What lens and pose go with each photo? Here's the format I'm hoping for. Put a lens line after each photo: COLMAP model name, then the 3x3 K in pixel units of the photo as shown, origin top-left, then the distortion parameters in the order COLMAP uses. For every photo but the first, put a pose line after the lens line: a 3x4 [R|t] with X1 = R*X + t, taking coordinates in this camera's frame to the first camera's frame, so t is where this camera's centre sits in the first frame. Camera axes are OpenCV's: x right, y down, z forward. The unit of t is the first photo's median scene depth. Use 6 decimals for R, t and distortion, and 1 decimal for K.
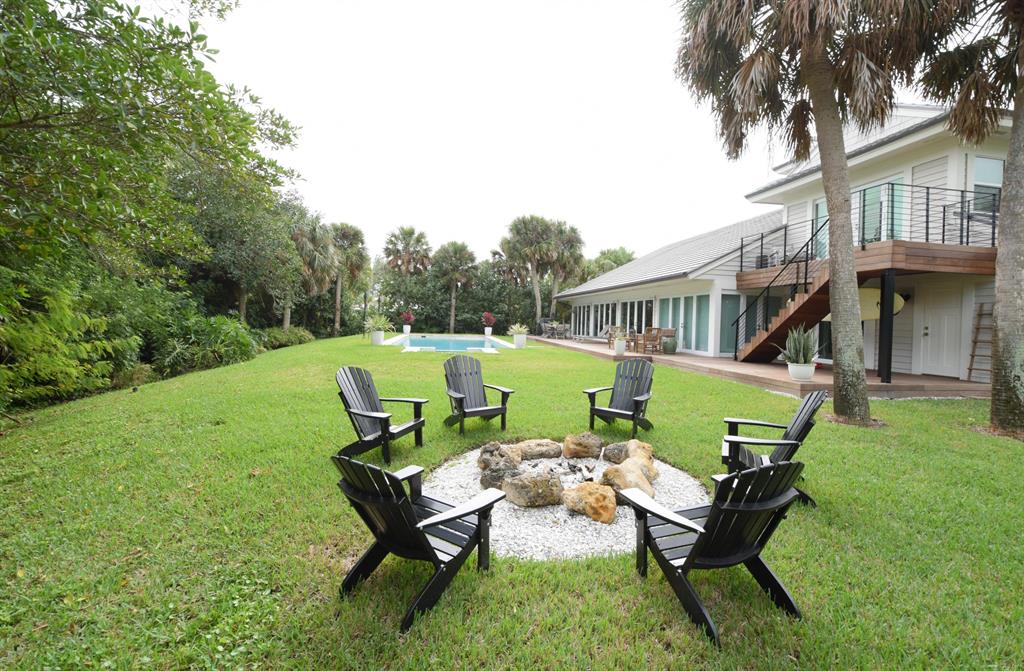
lens RADIAL K [[443.4, 0, 515.5], [0, 443.4, 322.1], [0, 0, 1]] dist [-0.000127, -0.000044]
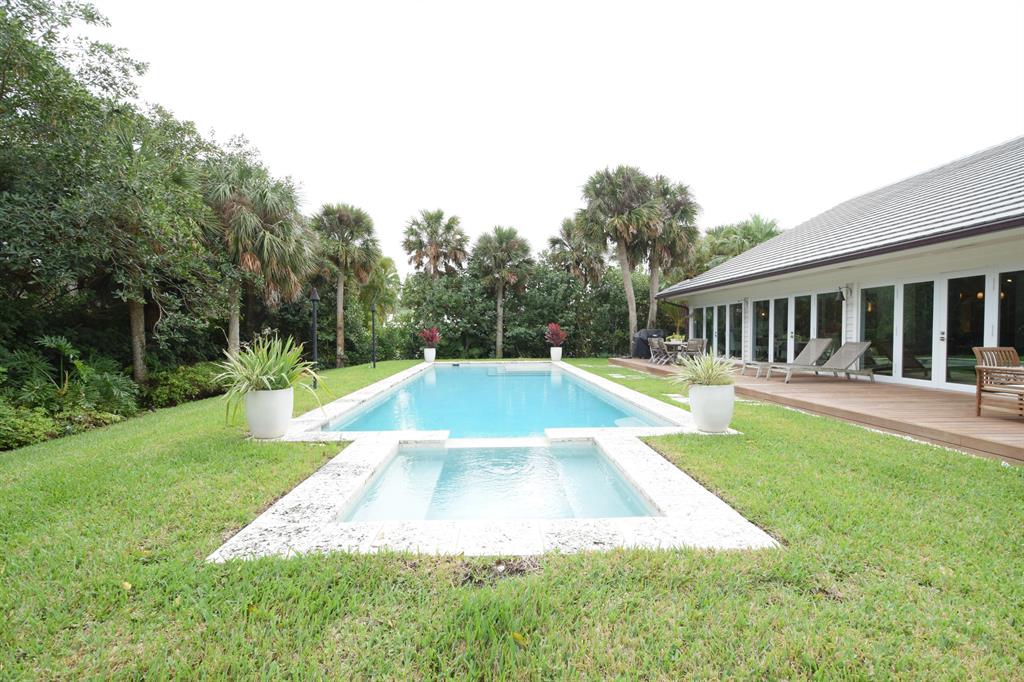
lens RADIAL K [[449.9, 0, 511.0], [0, 449.9, 346.4], [0, 0, 1]] dist [-0.001167, -0.000155]
pose [[0.992651, -0.030961, -0.116988, -0.042472], [0.033687, 0.999203, 0.021395, -0.004553], [0.116233, -0.025178, 0.992903, 0.299898]]
